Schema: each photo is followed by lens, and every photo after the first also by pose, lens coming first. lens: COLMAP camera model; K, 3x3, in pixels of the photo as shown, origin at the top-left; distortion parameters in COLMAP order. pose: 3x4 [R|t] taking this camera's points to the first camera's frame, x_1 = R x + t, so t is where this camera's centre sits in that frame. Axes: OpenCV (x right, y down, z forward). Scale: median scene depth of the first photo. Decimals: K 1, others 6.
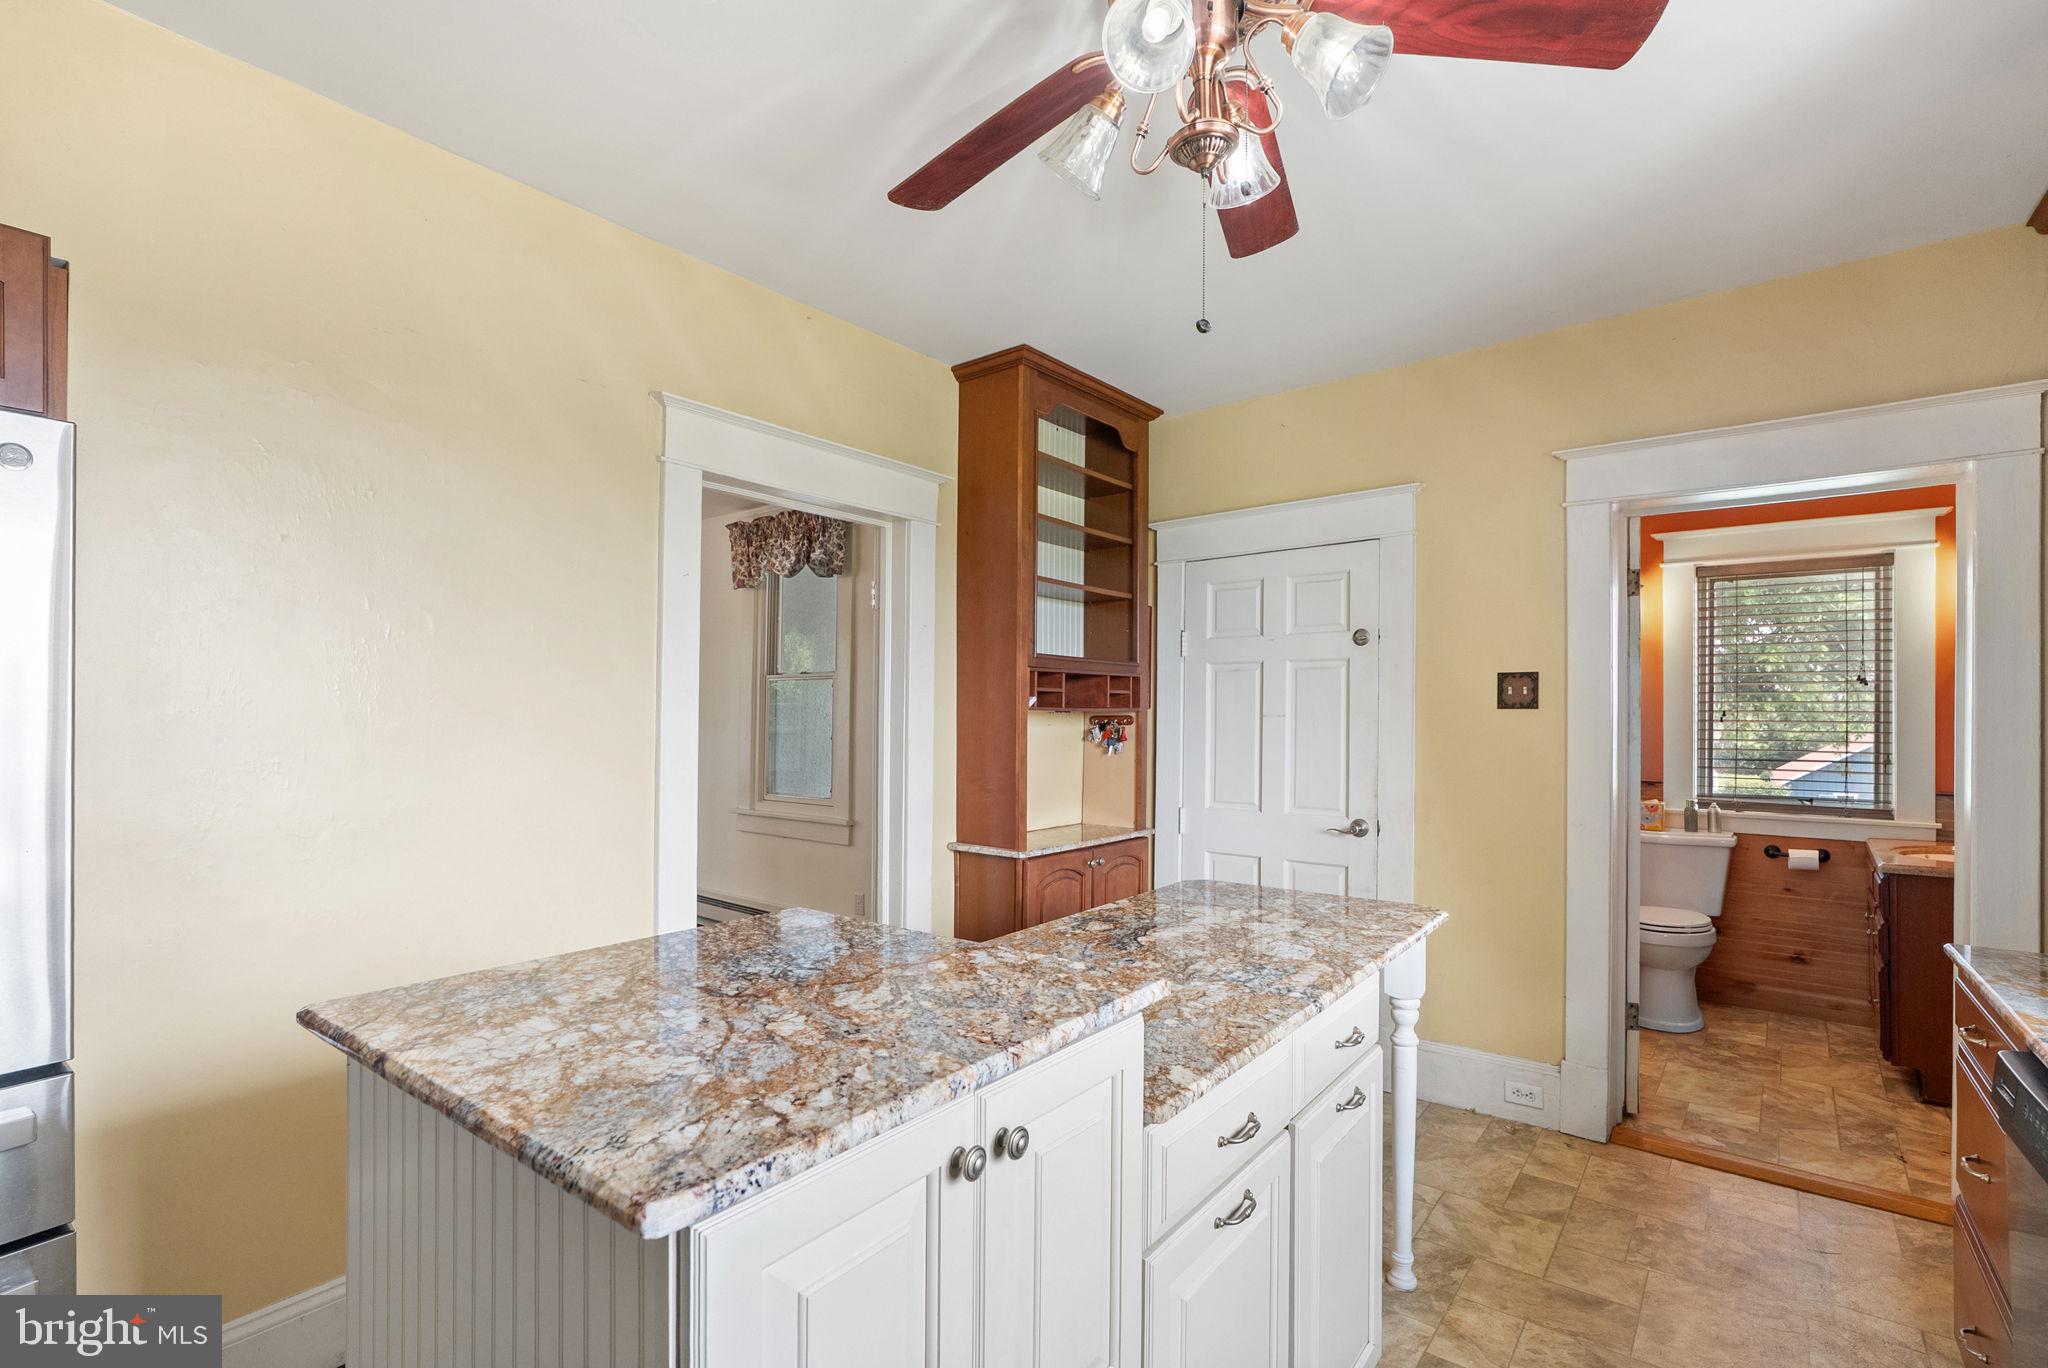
lens RADIAL K [[945.5, 0, 1016.8], [0, 945.5, 699.5], [0, 0, 1]] dist [0.002662, 0.000352]
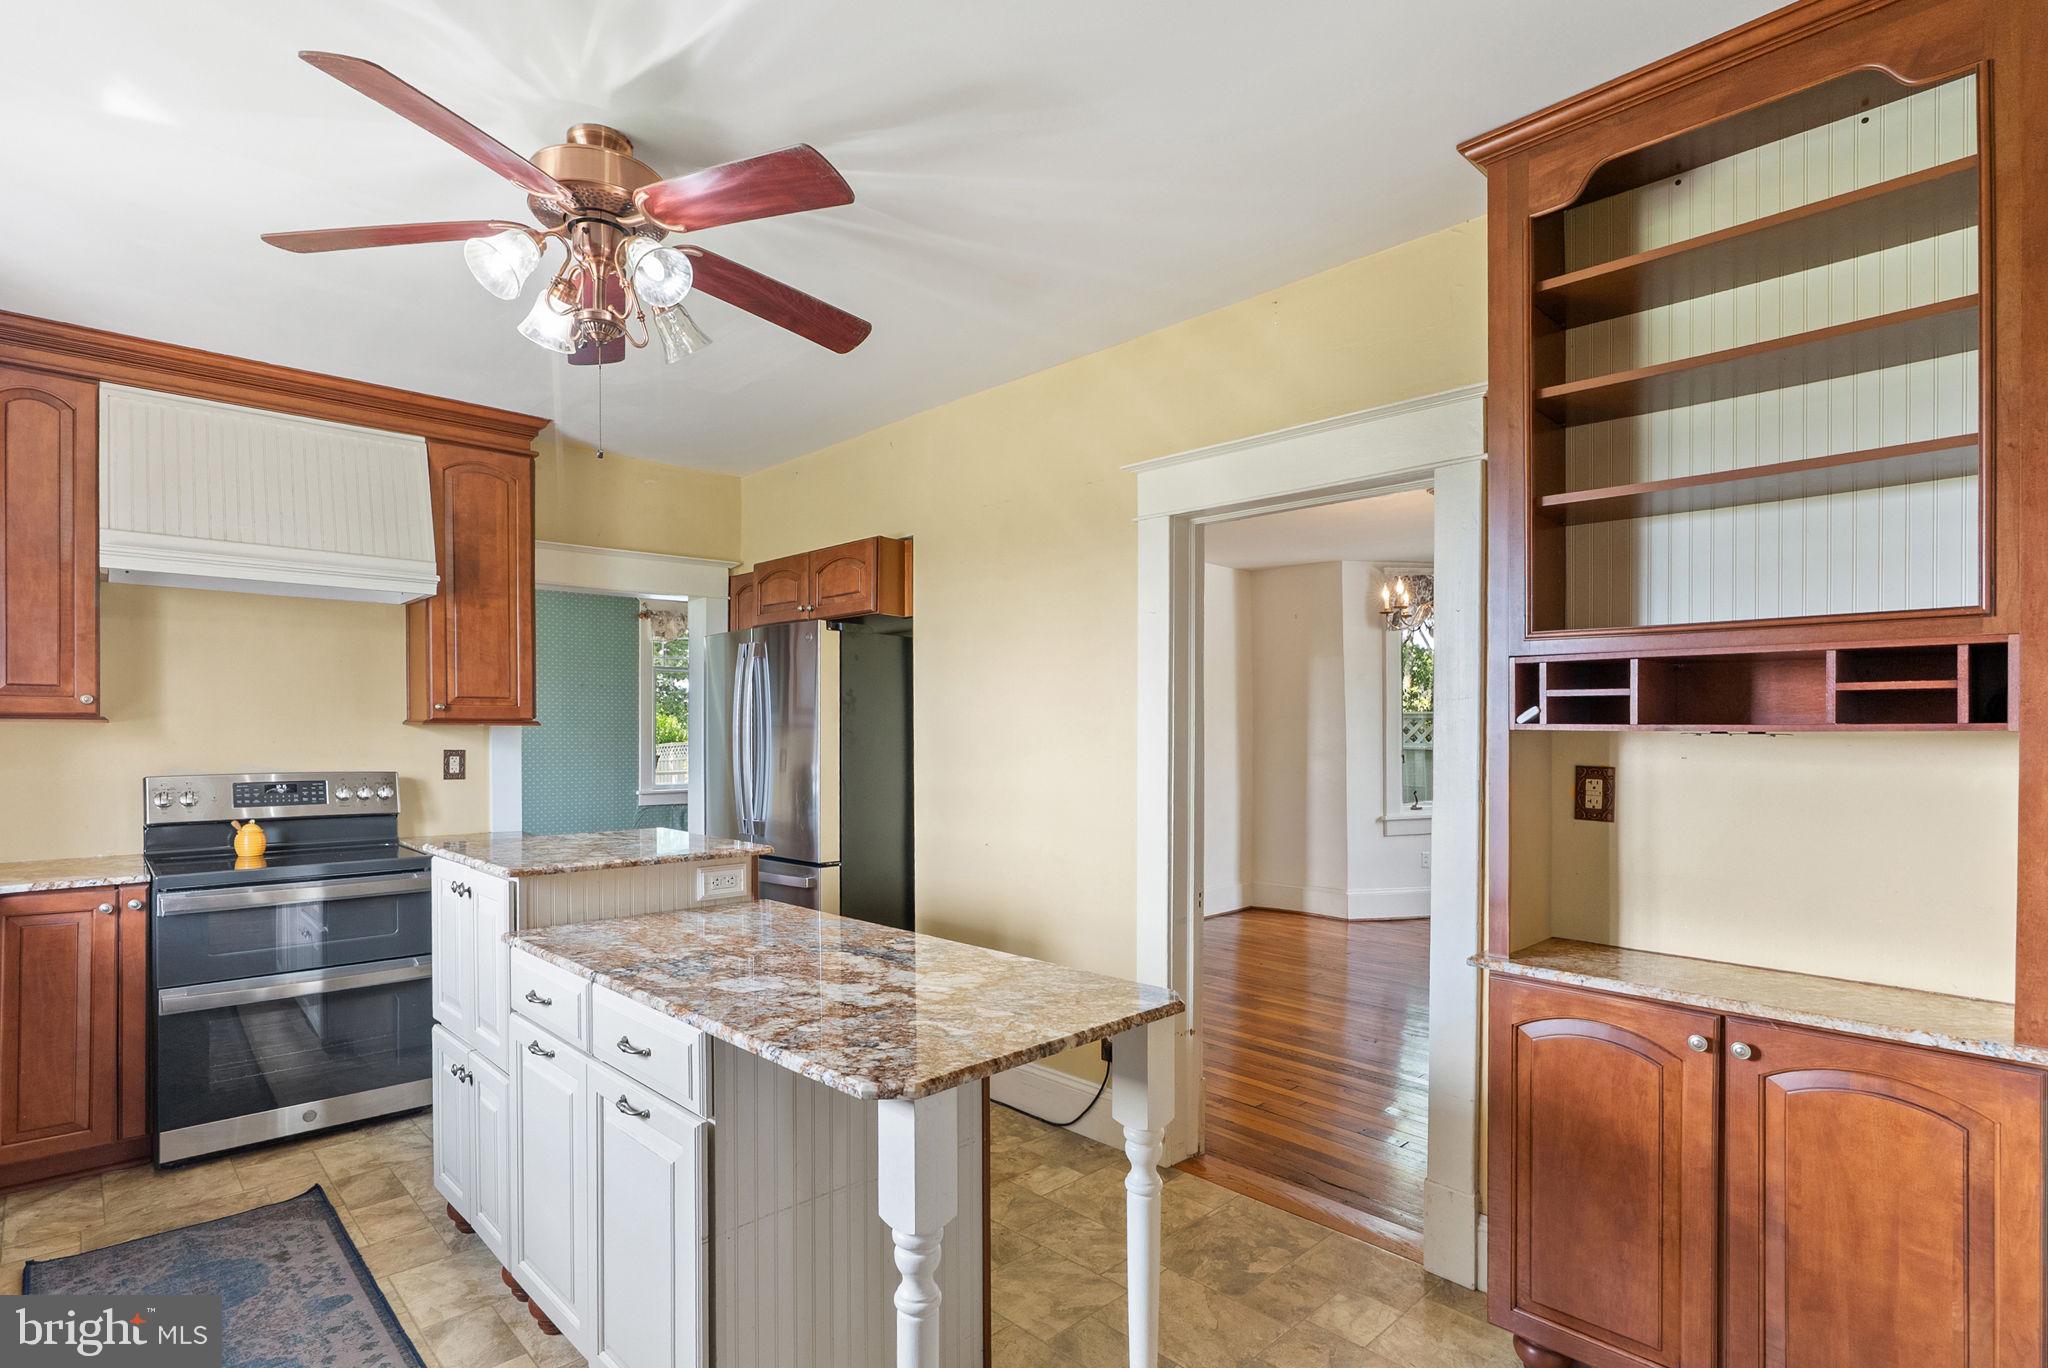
lens RADIAL K [[987.5, 0, 1020.4], [0, 987.5, 724.0], [0, 0, 1]] dist [-0.001006, -0.000017]
pose [[-0.117722, -0.001231, -0.993046, 1.147960], [0.009553, 0.999952, -0.002372, 0.011393], [0.993001, -0.009766, -0.117704, 1.297360]]
